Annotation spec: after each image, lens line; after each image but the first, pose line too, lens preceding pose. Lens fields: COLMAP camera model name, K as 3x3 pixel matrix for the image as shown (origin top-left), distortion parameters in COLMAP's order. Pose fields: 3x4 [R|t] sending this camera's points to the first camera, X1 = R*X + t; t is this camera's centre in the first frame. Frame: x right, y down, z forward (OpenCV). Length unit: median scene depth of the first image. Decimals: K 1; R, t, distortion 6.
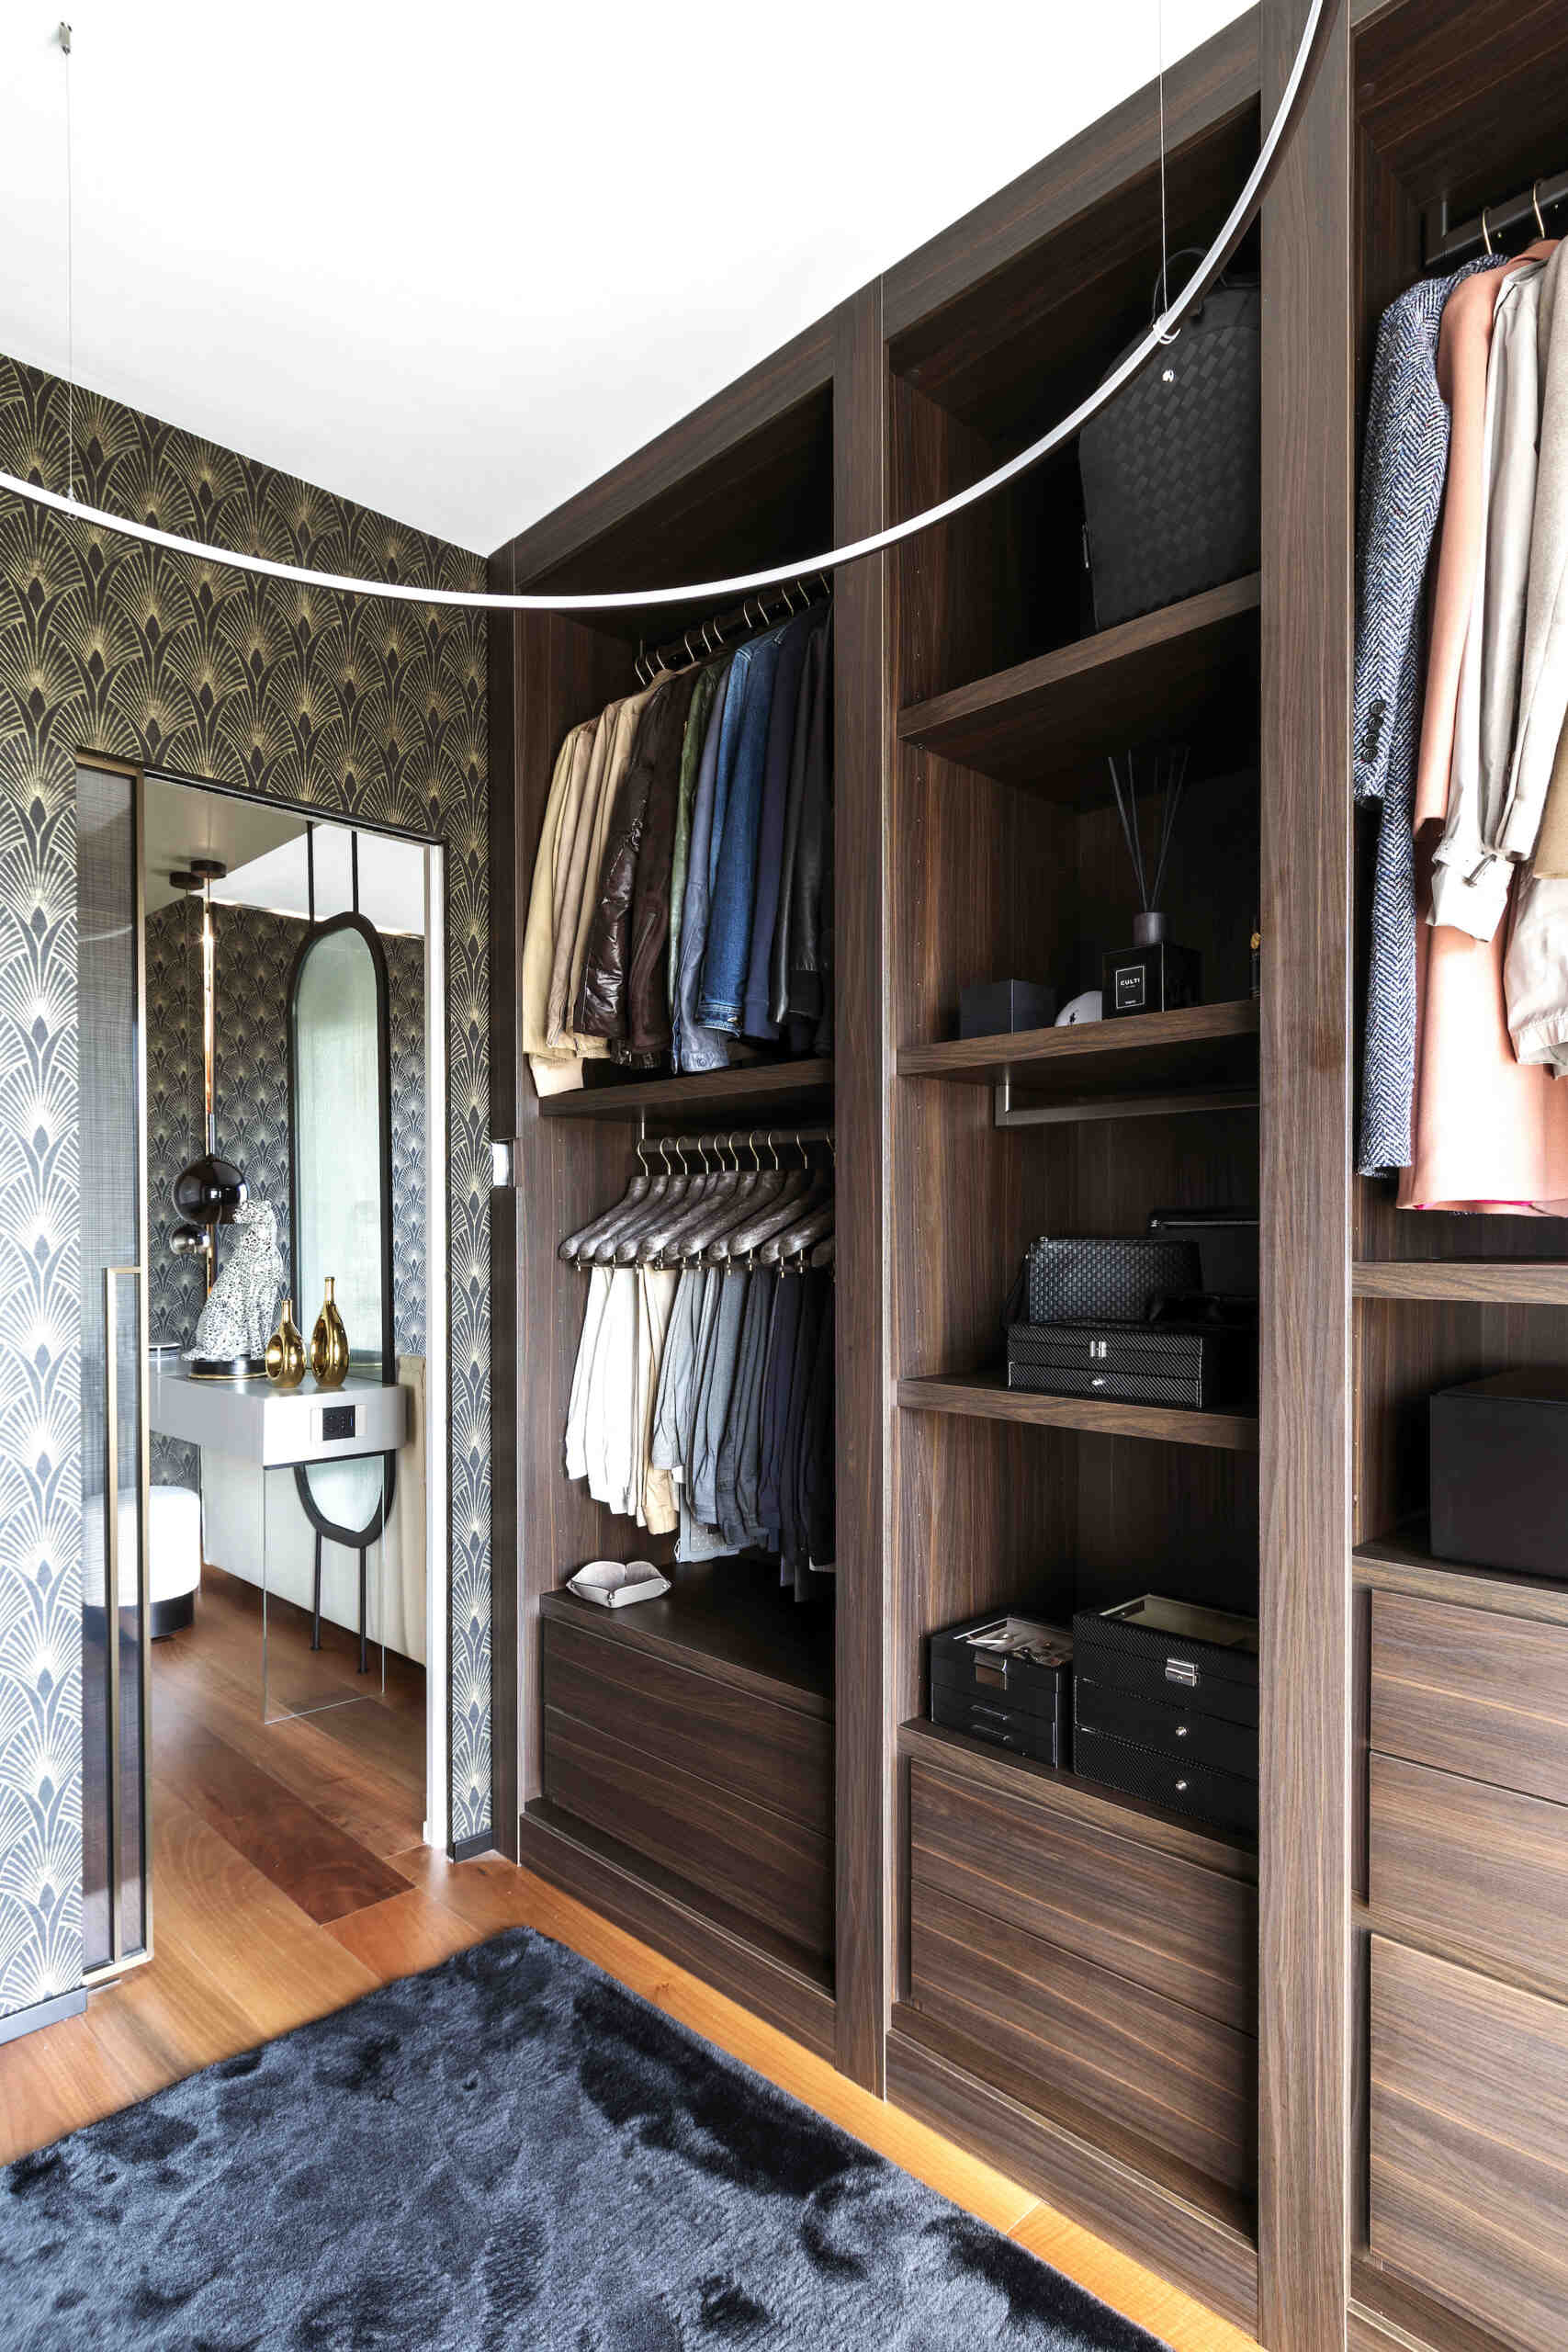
lens RADIAL K [[1279.0, 0, 782.7], [0, 1279.0, 1228.9], [0, 0, 1]] dist [-0.000893, -0.007716]
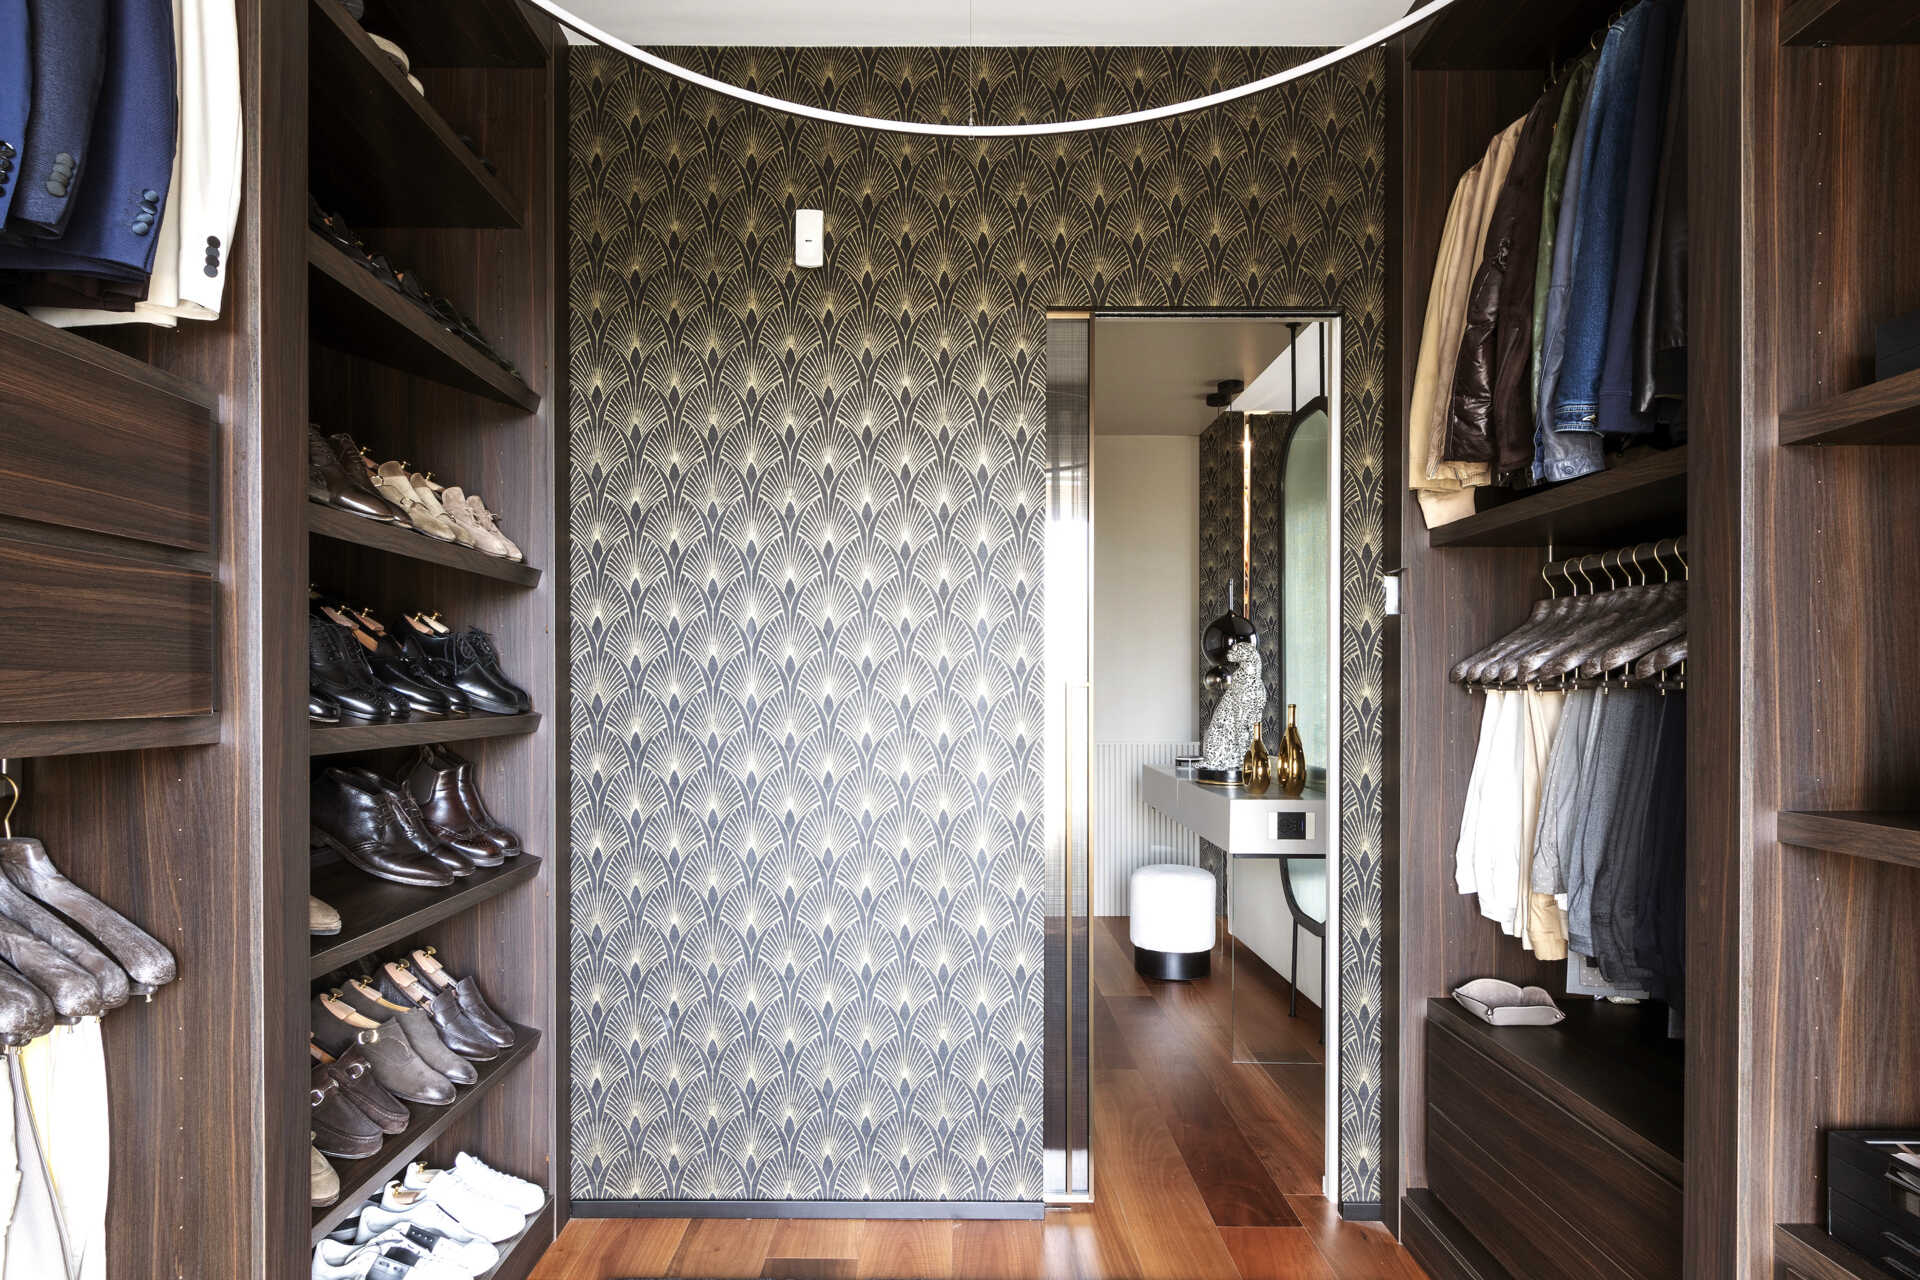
lens RADIAL K [[1044.2, 0, 909.1], [0, 1044.2, 683.1], [0, 0, 1]] dist [-0.000893, -0.007716]
pose [[0.691621, 0.002740, -0.722255, 0.135164], [-0.005771, 0.999982, -0.001733, 0.028385], [0.722237, 0.005366, 0.691625, 0.088070]]
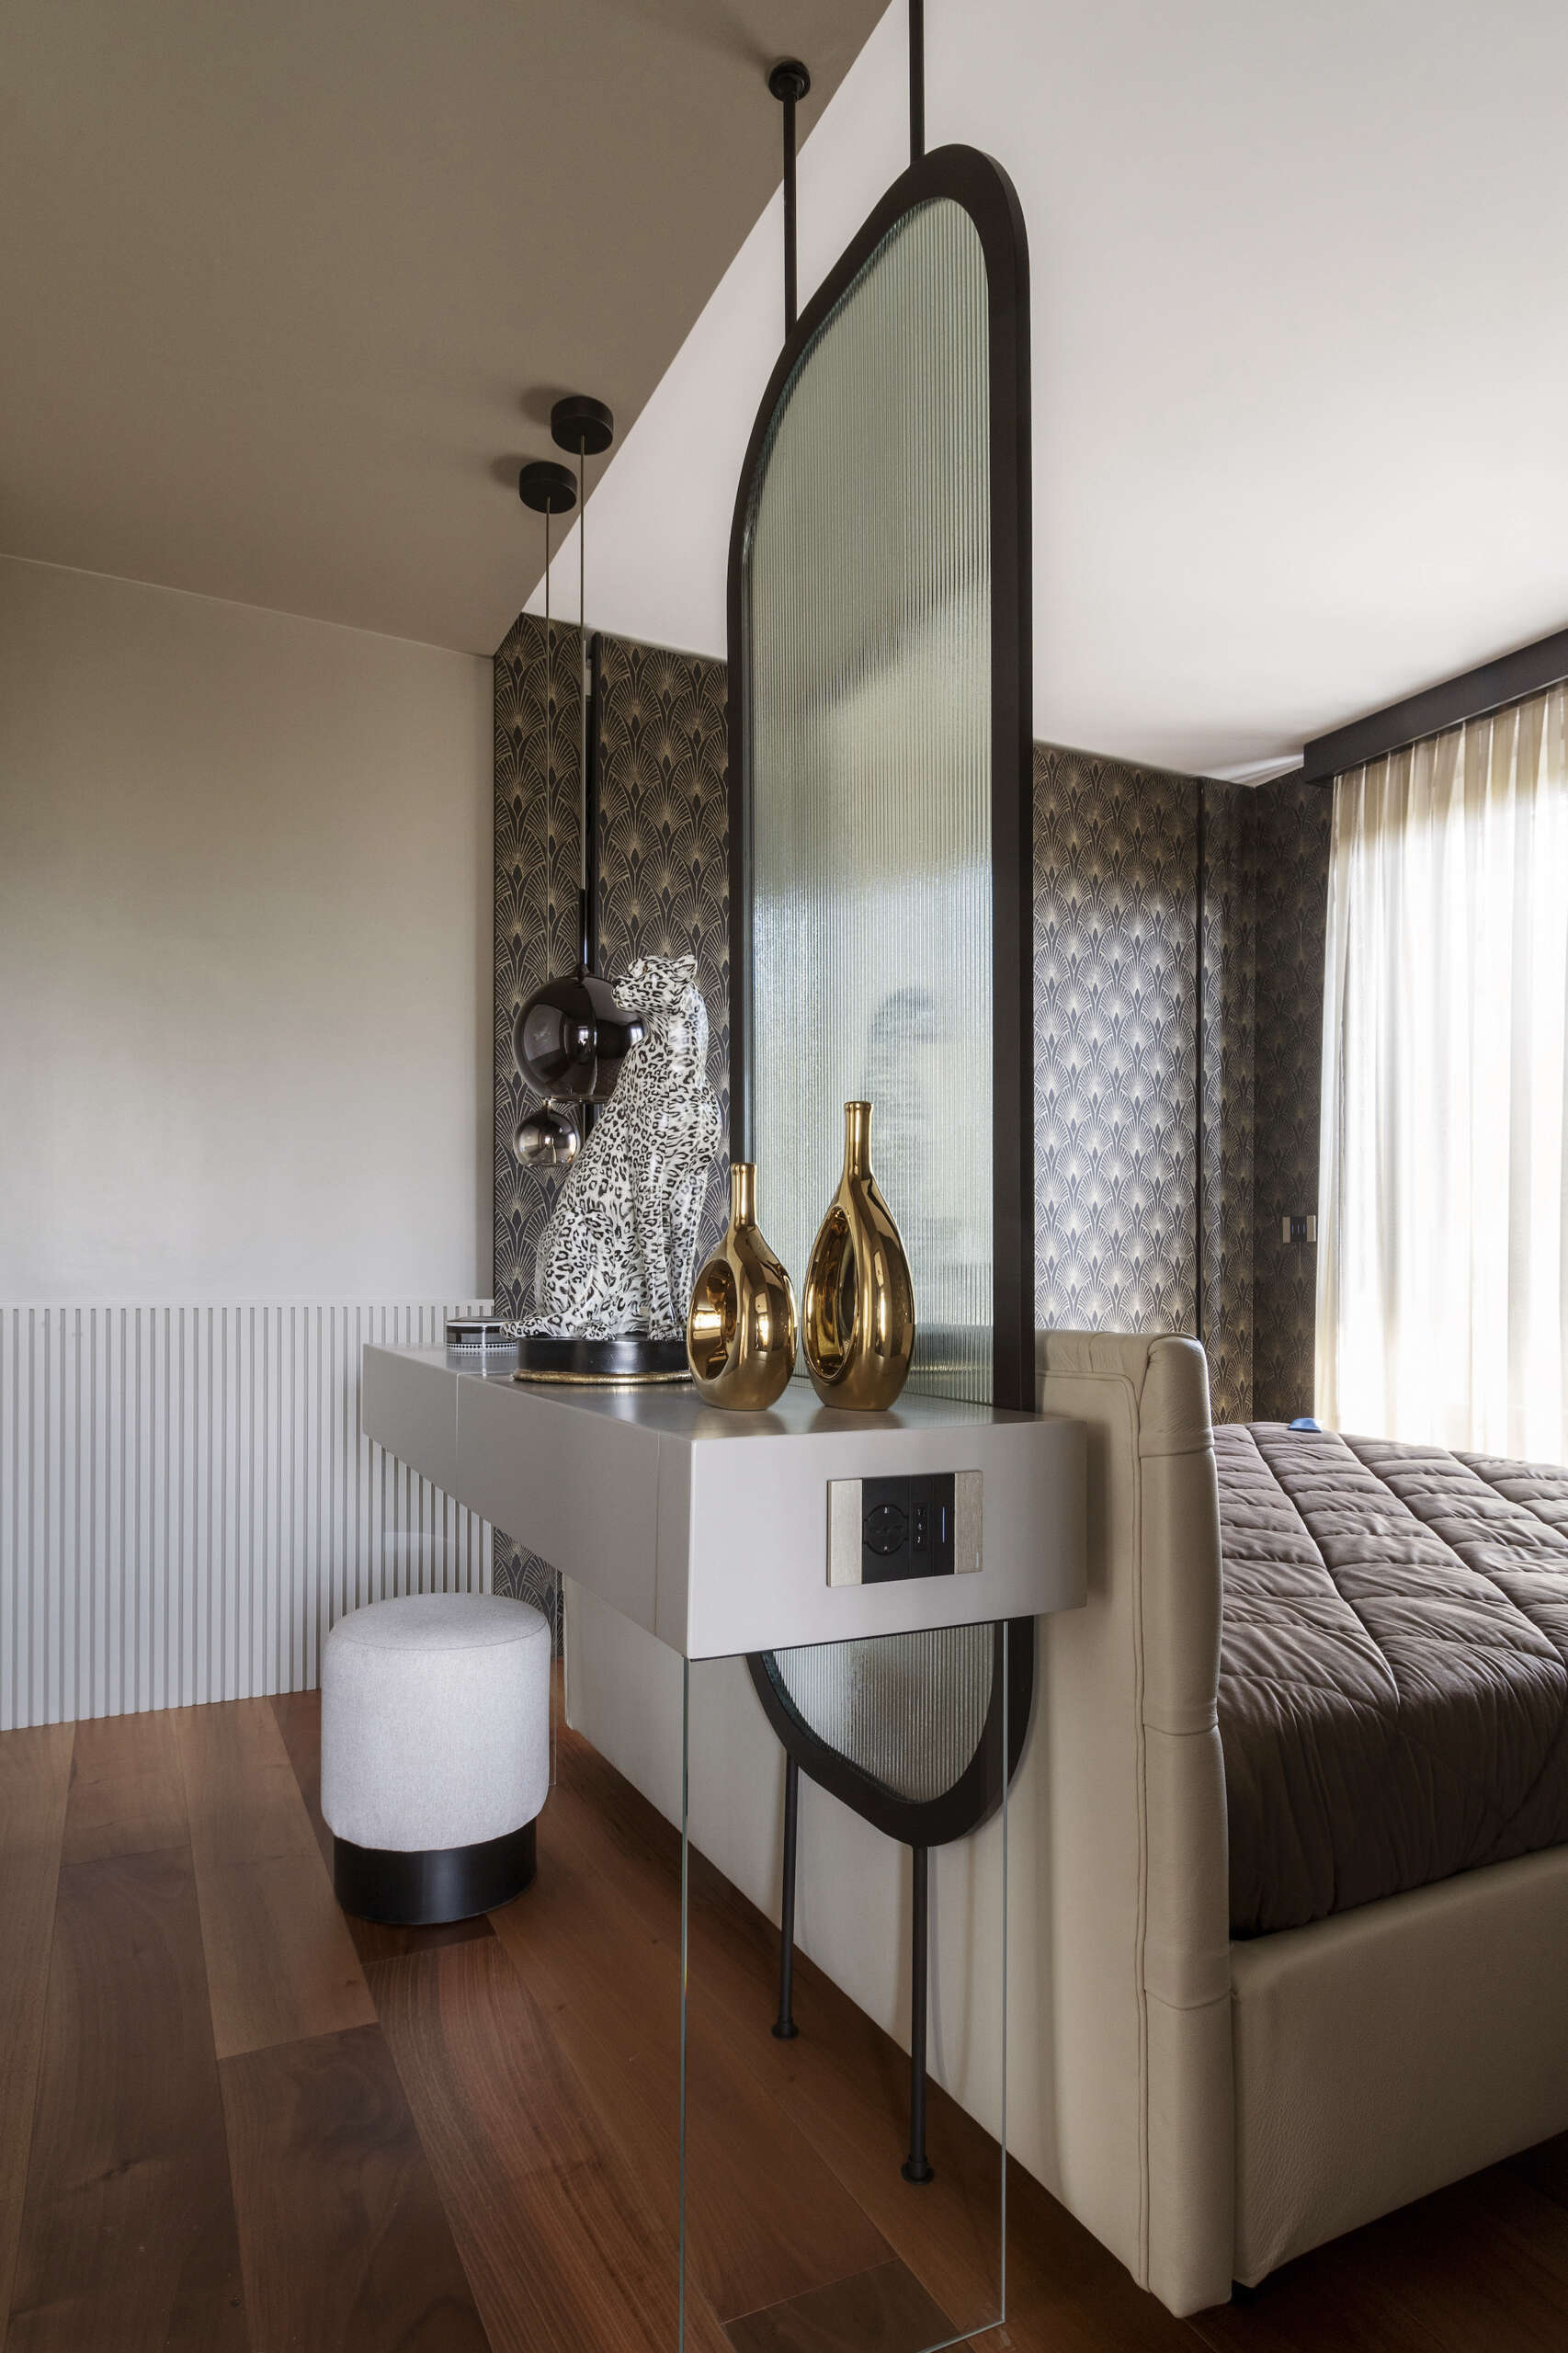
lens RADIAL K [[1279.6, 0, 760.6], [0, 1279.6, 1258.3], [0, 0, 1]] dist [-0.000893, -0.007716]
pose [[0.954074, 0.005510, -0.299520, -0.362092], [-0.008086, 0.999940, -0.007359, 0.110535], [0.299462, 0.009443, 0.954062, 0.864982]]
